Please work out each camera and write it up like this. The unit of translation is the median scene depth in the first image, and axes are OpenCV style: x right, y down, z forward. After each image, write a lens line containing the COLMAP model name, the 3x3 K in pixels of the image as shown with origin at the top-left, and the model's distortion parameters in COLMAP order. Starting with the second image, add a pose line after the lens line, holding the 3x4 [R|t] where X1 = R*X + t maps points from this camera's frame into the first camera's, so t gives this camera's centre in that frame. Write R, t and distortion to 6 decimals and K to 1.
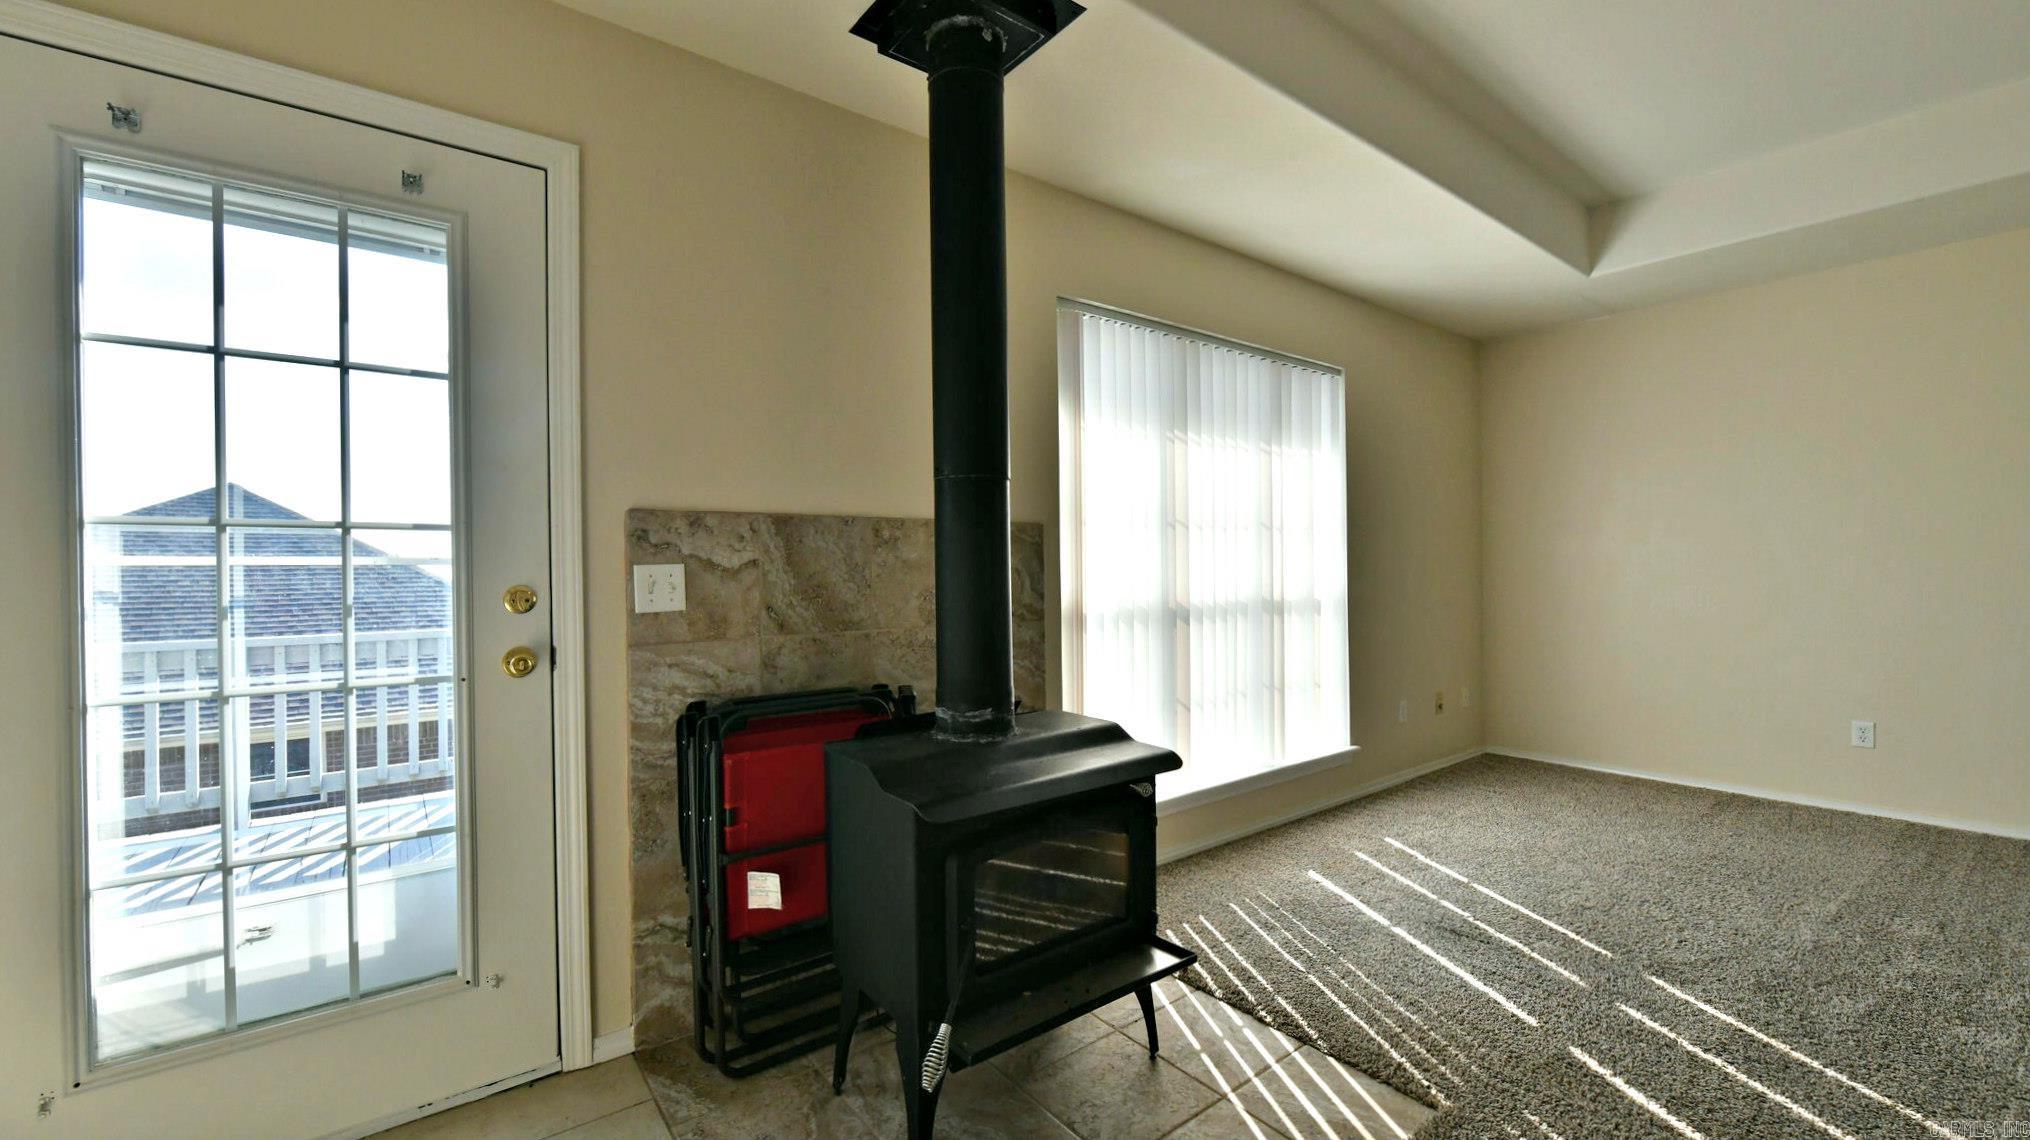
lens RADIAL K [[806.7, 0, 1010.7], [0, 806.7, 576.6], [0, 0, 1]] dist [-0.006924, -0.000266]
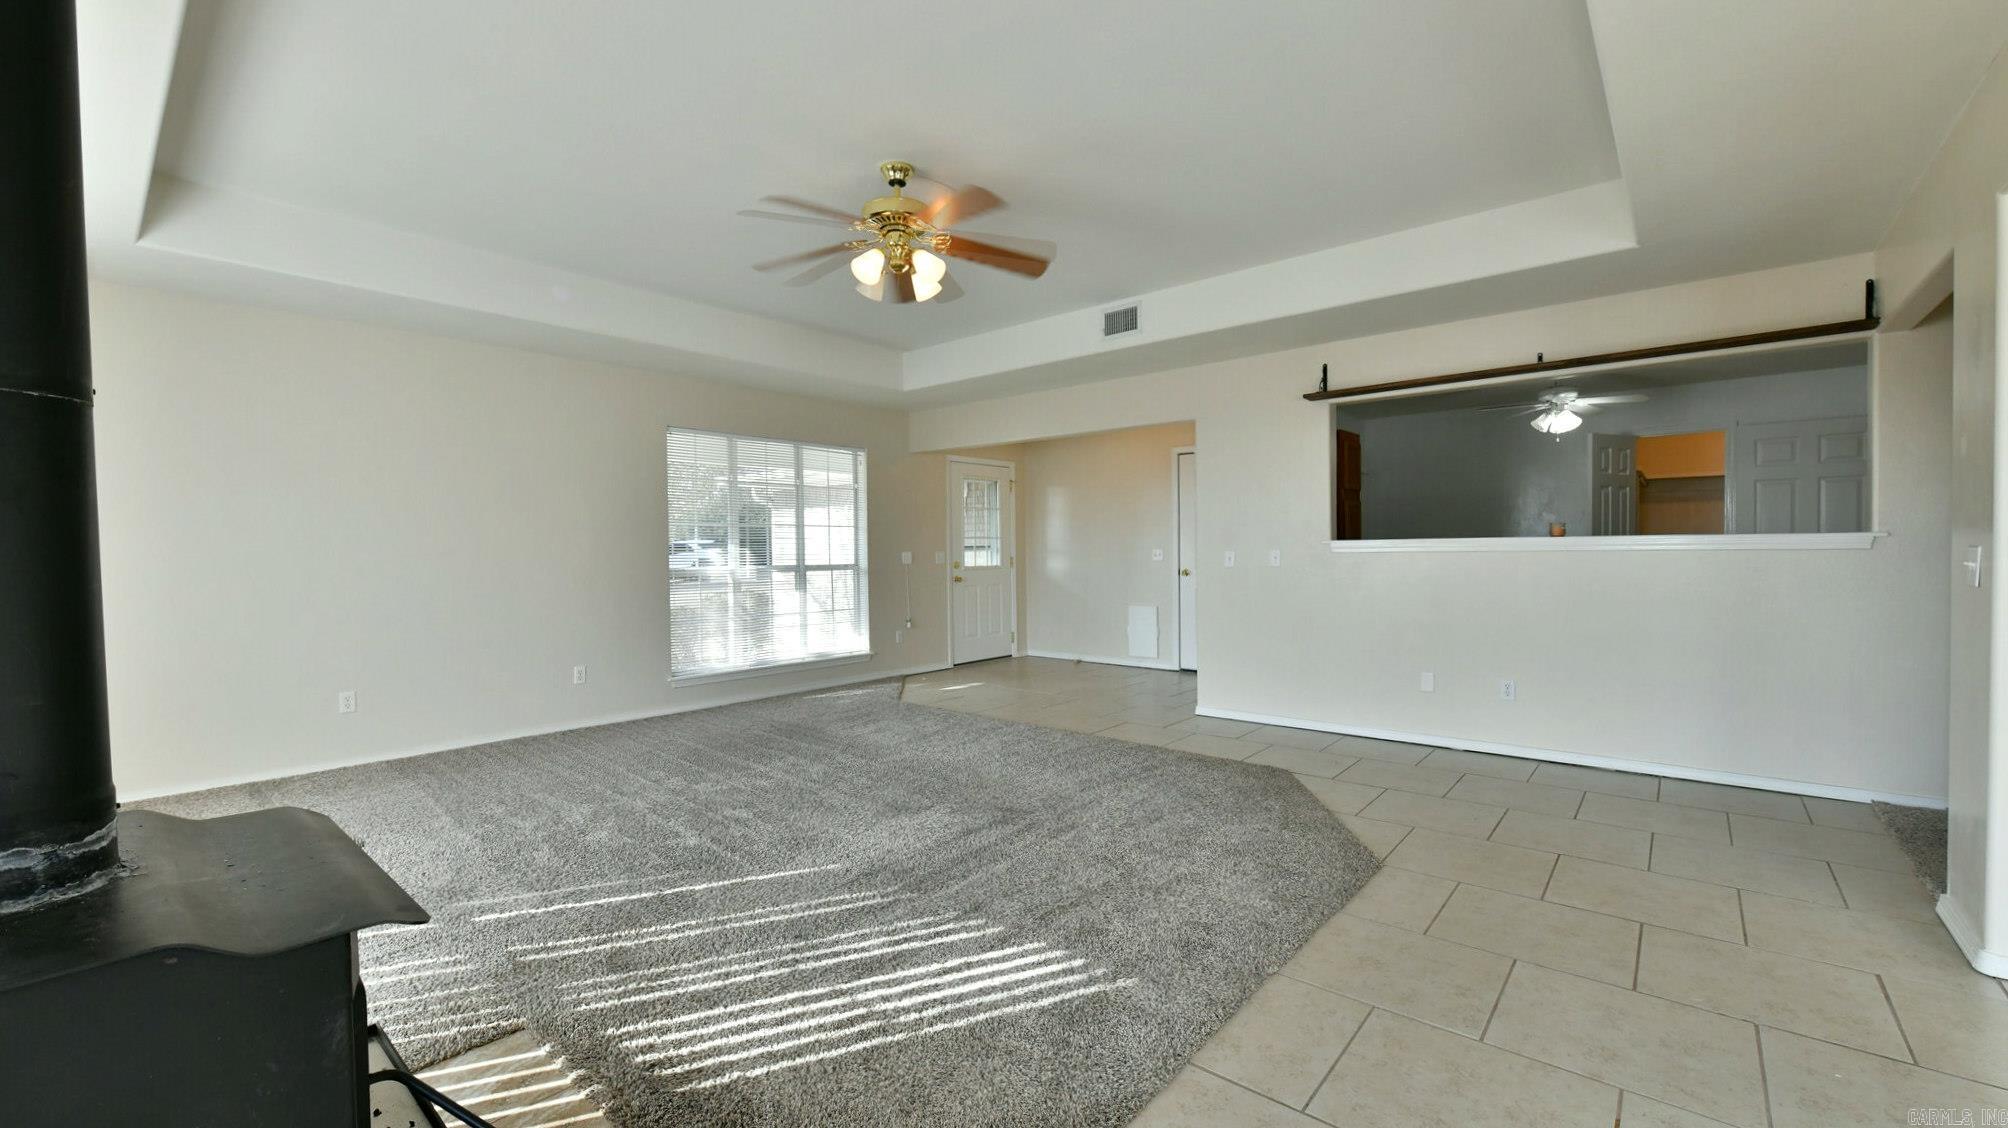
lens RADIAL K [[811.2, 0, 1009.8], [0, 811.2, 561.8], [0, 0, 1]] dist [-0.016988, -0.000125]
pose [[-0.222683, 0.001259, 0.974890, -0.565046], [0.020983, 0.999774, 0.003502, -0.006615], [-0.974665, 0.021236, -0.222659, 0.401901]]
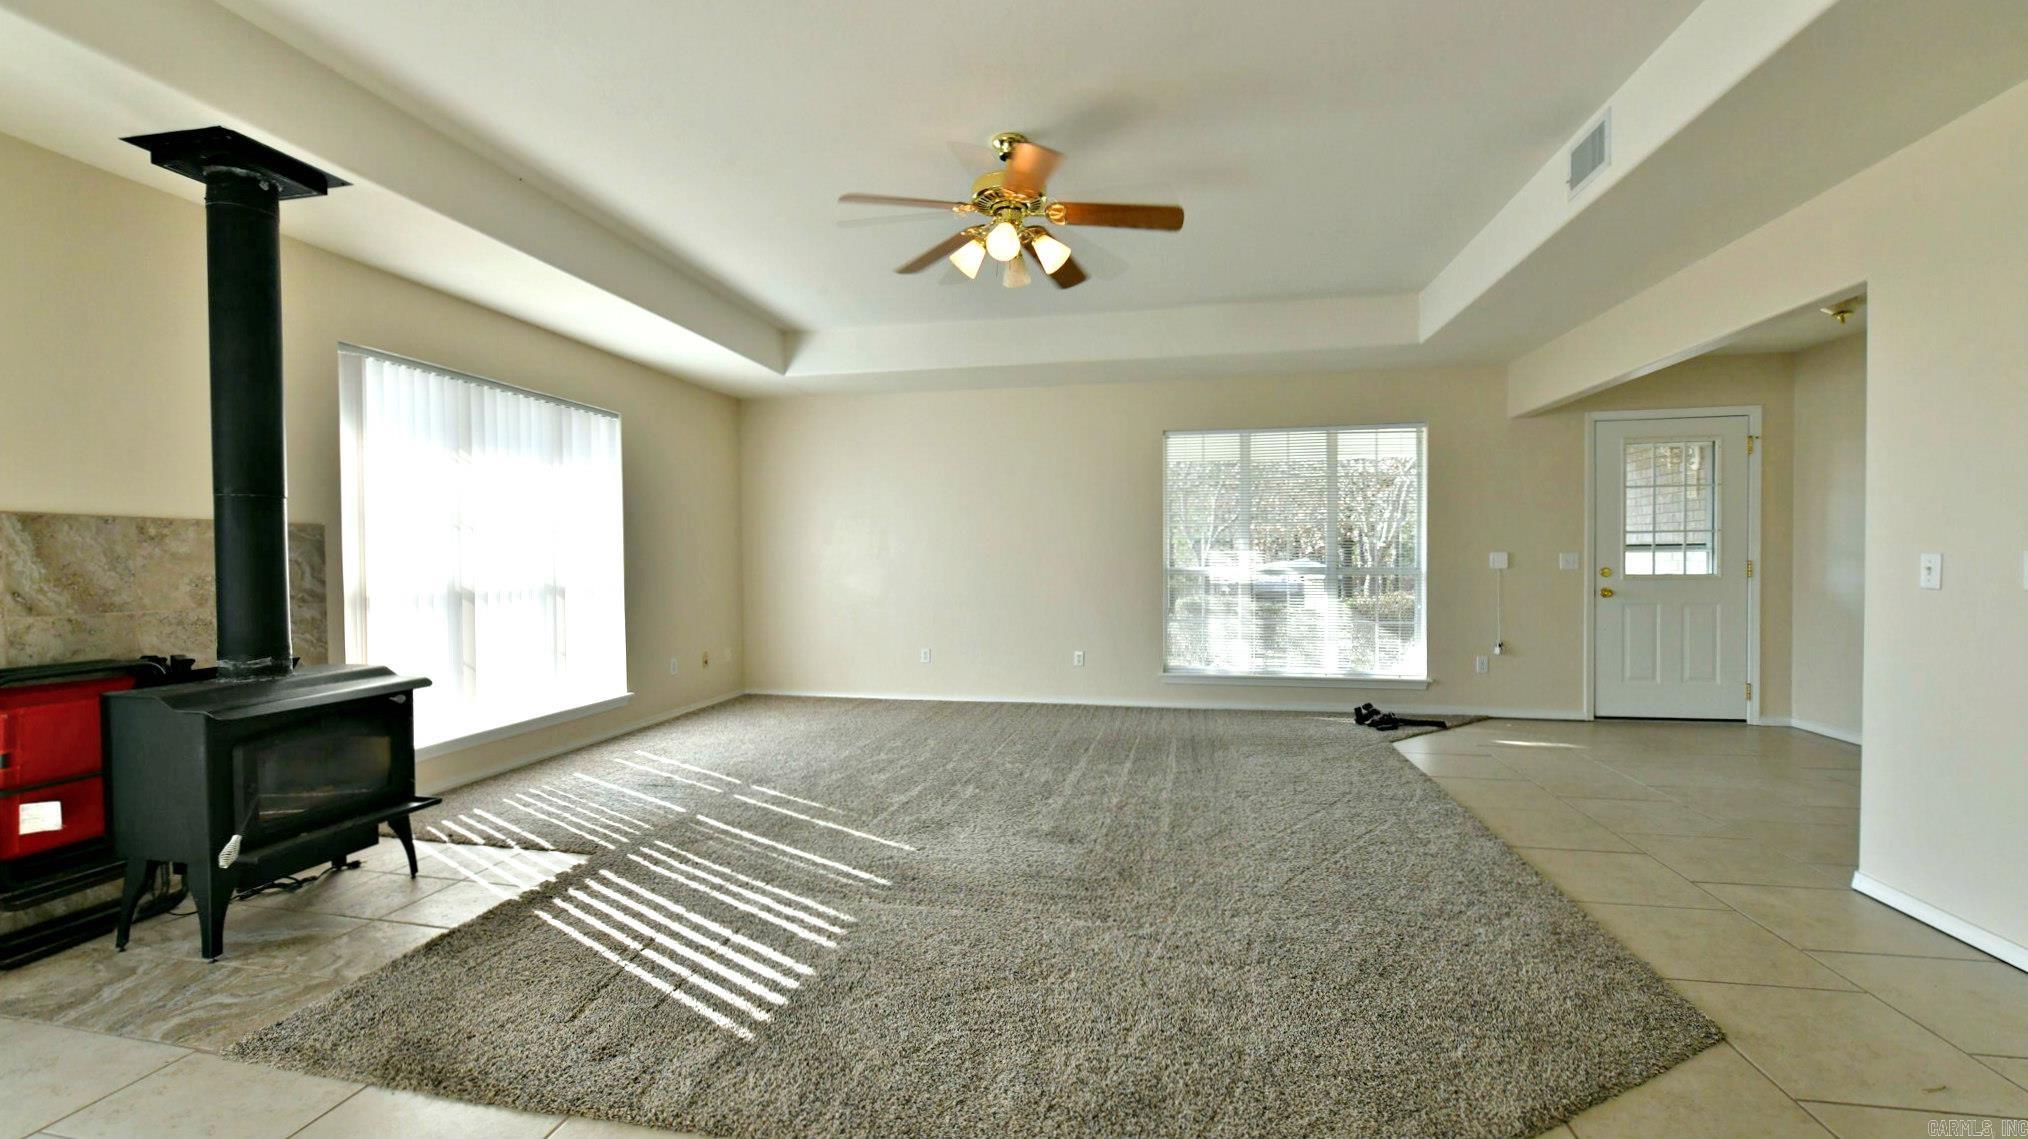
lens RADIAL K [[805.9, 0, 1009.7], [0, 805.9, 576.1], [0, 0, 1]] dist [-0.006924, -0.000266]
pose [[0.748475, -0.006417, 0.663132, 0.012851], [0.001024, 0.999963, 0.008520, 0.005086], [-0.663162, -0.005698, 0.748454, -0.774954]]
